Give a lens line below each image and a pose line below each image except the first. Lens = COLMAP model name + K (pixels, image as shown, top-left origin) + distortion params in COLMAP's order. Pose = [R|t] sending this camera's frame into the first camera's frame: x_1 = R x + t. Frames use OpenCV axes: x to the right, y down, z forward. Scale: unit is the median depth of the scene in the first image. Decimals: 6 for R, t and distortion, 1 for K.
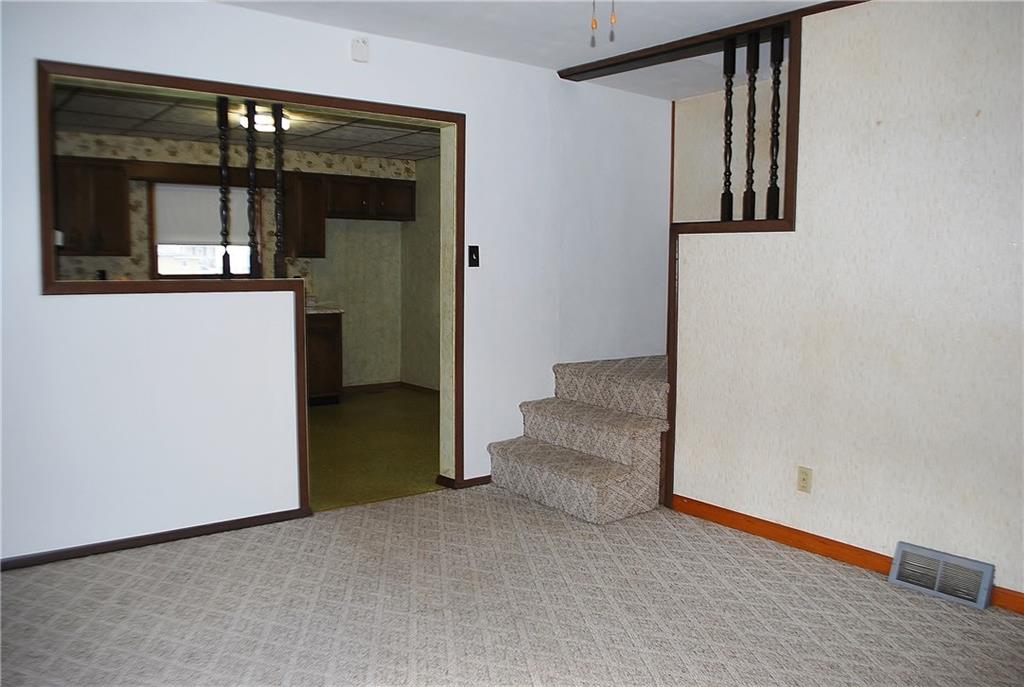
lens RADIAL K [[809.6, 0, 509.4], [0, 809.6, 345.3], [0, 0, 1]] dist [-0.070471, 0.000337]
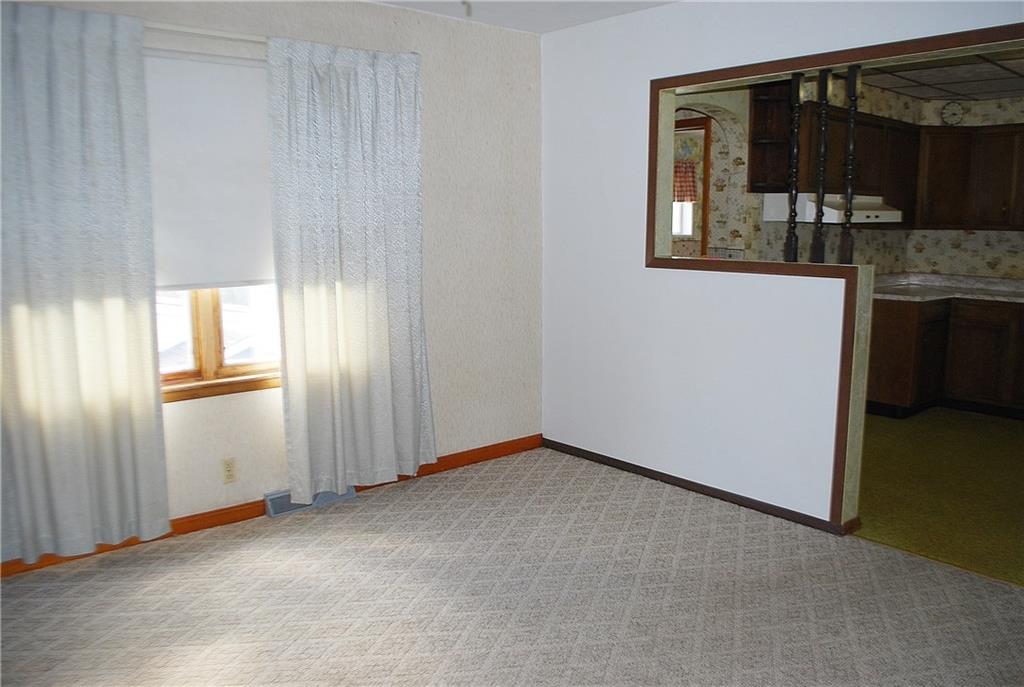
lens RADIAL K [[809.6, 0, 509.4], [0, 809.6, 345.3], [0, 0, 1]] dist [-0.070471, 0.000337]
pose [[0.047953, 0.142979, -0.988563, 0.560341], [-0.097138, 0.985678, 0.137850, -0.076860], [0.994115, 0.089417, 0.061155, 0.562671]]
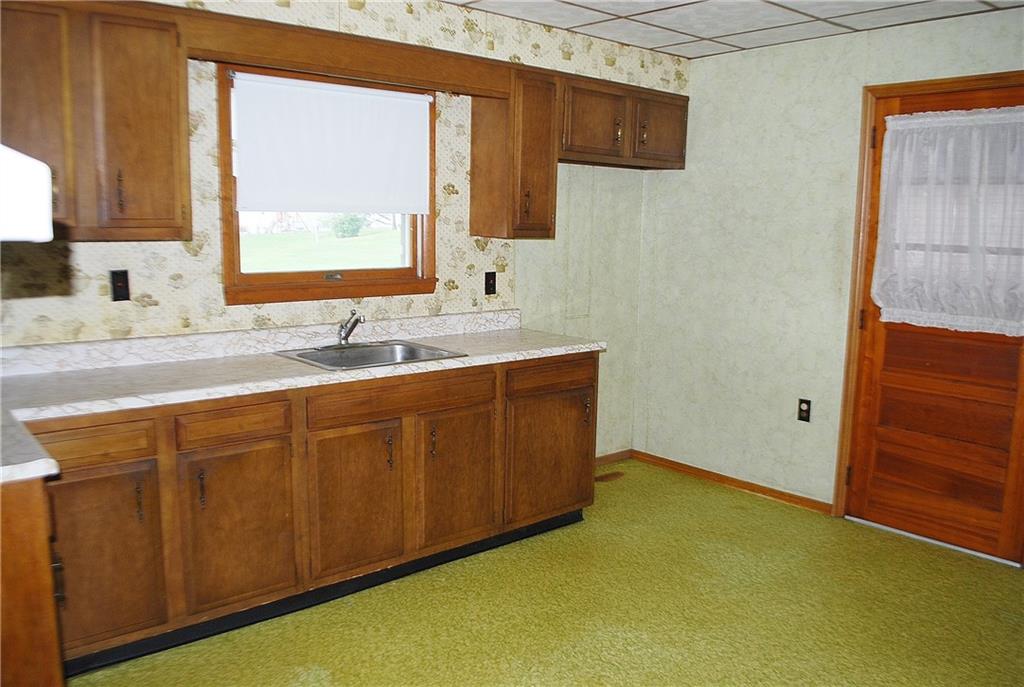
lens RADIAL K [[809.6, 0, 509.4], [0, 809.6, 345.3], [0, 0, 1]] dist [-0.070471, 0.000337]
pose [[0.999048, -0.000416, 0.043614, -0.518939], [-0.001876, 0.998620, 0.052481, -0.125426], [-0.043576, -0.052513, 0.997669, 0.898518]]
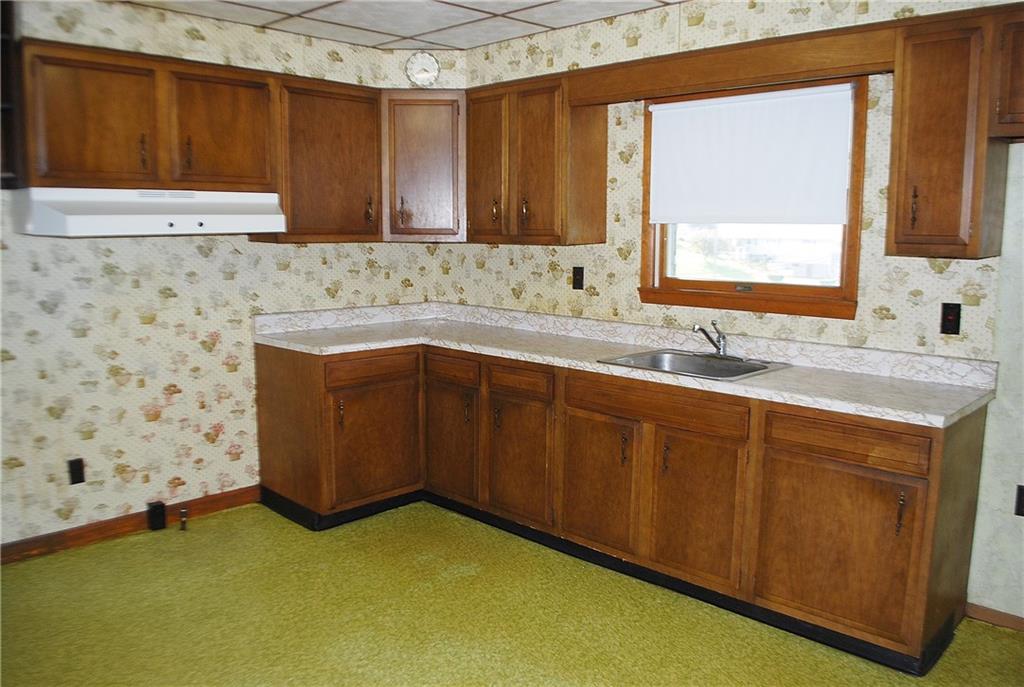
lens RADIAL K [[809.6, 0, 509.4], [0, 809.6, 345.3], [0, 0, 1]] dist [-0.070471, 0.000337]
pose [[0.138508, 0.134246, -0.981220, 0.141687], [-0.103130, 0.987339, 0.120526, -0.170456], [0.984977, 0.084499, 0.150599, 1.402820]]
